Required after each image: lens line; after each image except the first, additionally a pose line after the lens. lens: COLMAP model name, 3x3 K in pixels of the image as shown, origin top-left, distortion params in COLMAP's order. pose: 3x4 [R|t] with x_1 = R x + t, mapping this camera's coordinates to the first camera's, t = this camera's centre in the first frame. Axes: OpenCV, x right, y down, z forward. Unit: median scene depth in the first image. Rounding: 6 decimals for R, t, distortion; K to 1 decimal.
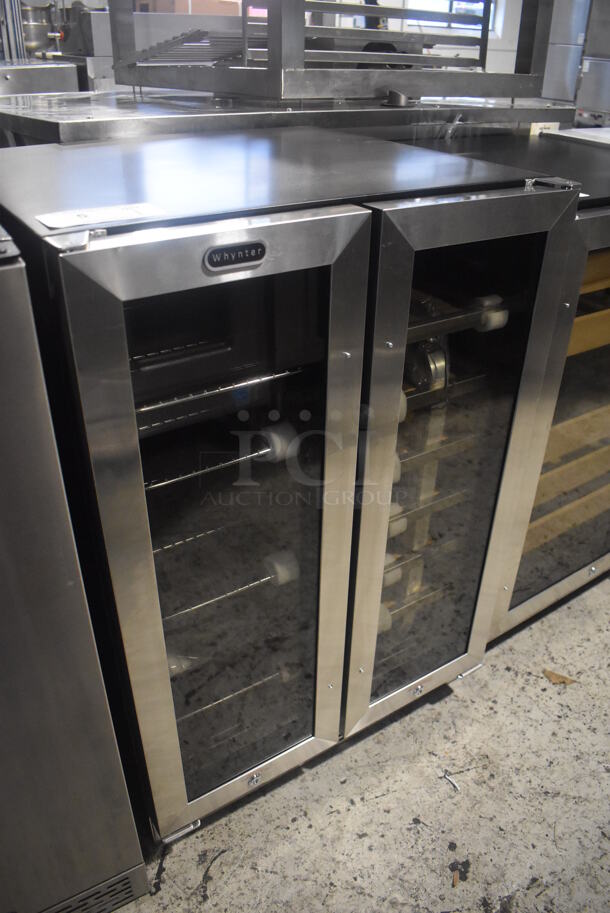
lens RADIAL K [[701.9, 0, 305.0], [0, 701.9, 456.5], [0, 0, 1]] dist [-0.102069, 0.015865]
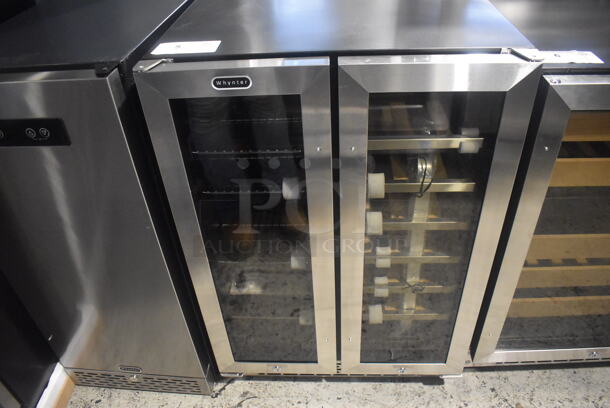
lens RADIAL K [[469.0, 0, 305.0], [0, 469.0, 204.0], [0, 0, 1]] dist [-0.102069, 0.015865]
pose [[0.809714, 0.313828, -0.495859, 0.407741], [-0.248297, 0.948841, 0.195063, -0.157183], [0.531707, -0.034825, 0.846212, 0.066183]]
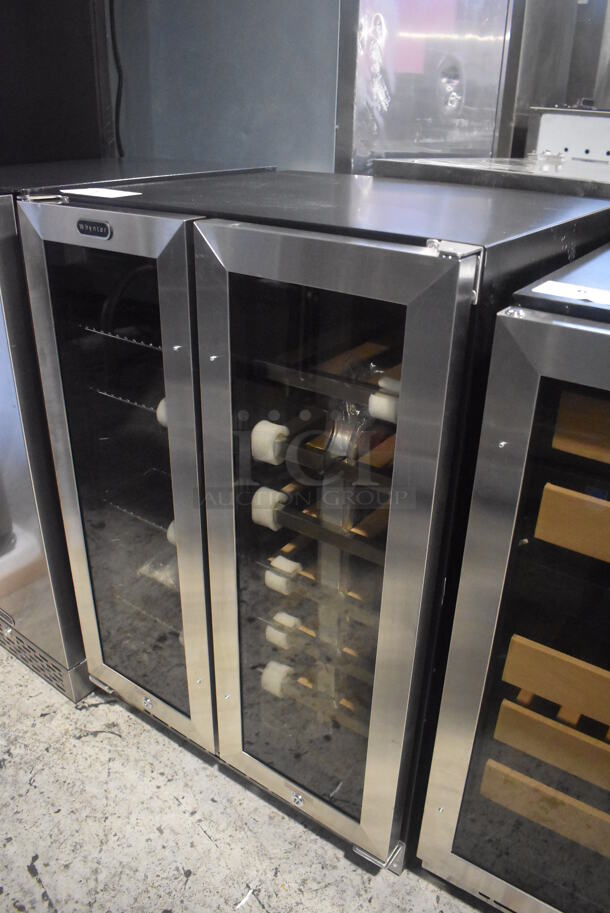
lens RADIAL K [[701.9, 0, 305.0], [0, 701.9, 456.5], [0, 0, 1]] dist [-0.102069, 0.015865]
pose [[0.372498, 0.408052, -0.833510, 0.773577], [-0.496681, 0.846346, 0.192369, -0.215989], [0.783934, 0.342331, 0.517934, 0.448339]]
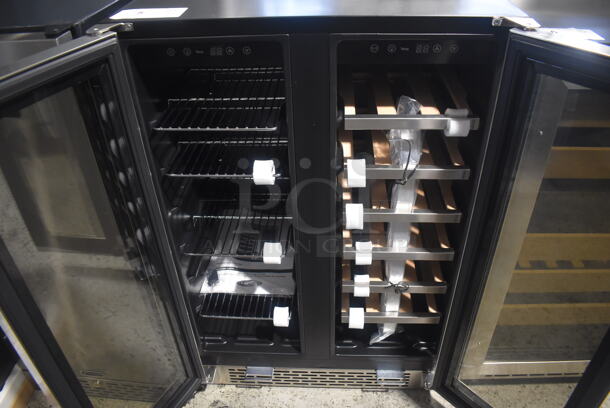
lens RADIAL K [[469.0, 0, 305.0], [0, 469.0, 204.0], [0, 0, 1]] dist [-0.102069, 0.015865]
pose [[0.810389, 0.313915, -0.494698, 0.413549], [-0.269797, 0.949445, 0.160511, -0.109143], [0.520075, 0.003391, 0.854114, 0.143292]]
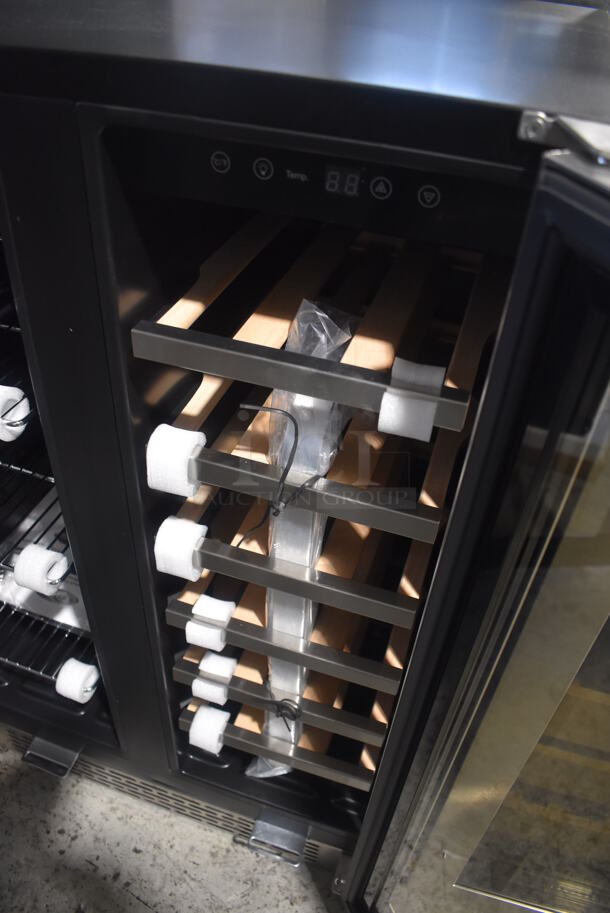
lens RADIAL K [[701.9, 0, 305.0], [0, 701.9, 456.5], [0, 0, 1]] dist [-0.102069, 0.015865]
pose [[0.634209, 0.515599, -0.576140, 0.418864], [-0.448947, 0.852261, 0.268509, -0.223943], [0.629465, 0.088366, 0.771988, 0.511428]]
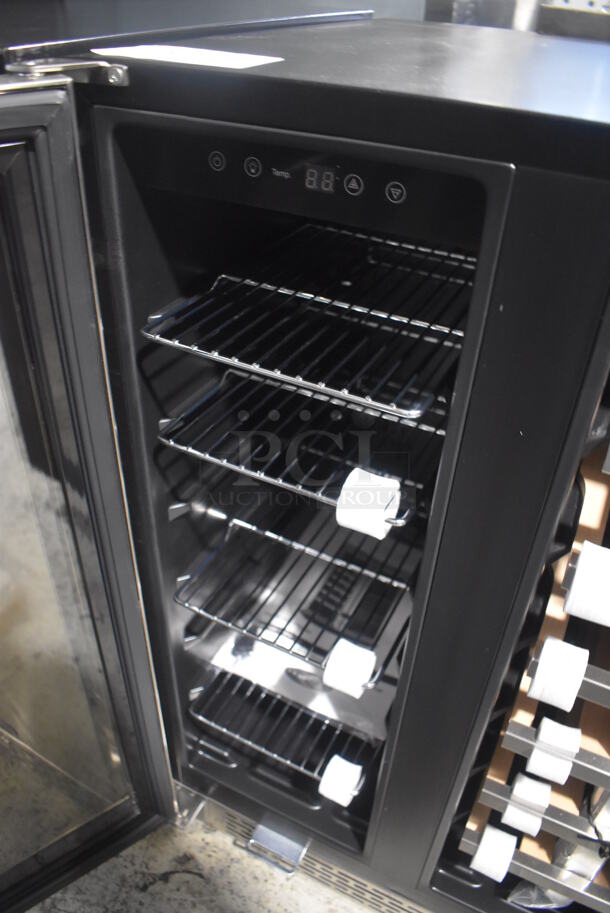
lens RADIAL K [[701.9, 0, 305.0], [0, 701.9, 456.5], [0, 0, 1]] dist [-0.102069, 0.015865]
pose [[0.506787, 0.516460, -0.690243, 0.250554], [-0.475912, 0.835224, 0.275517, -0.149781], [0.718801, 0.188866, 0.669070, 0.410876]]
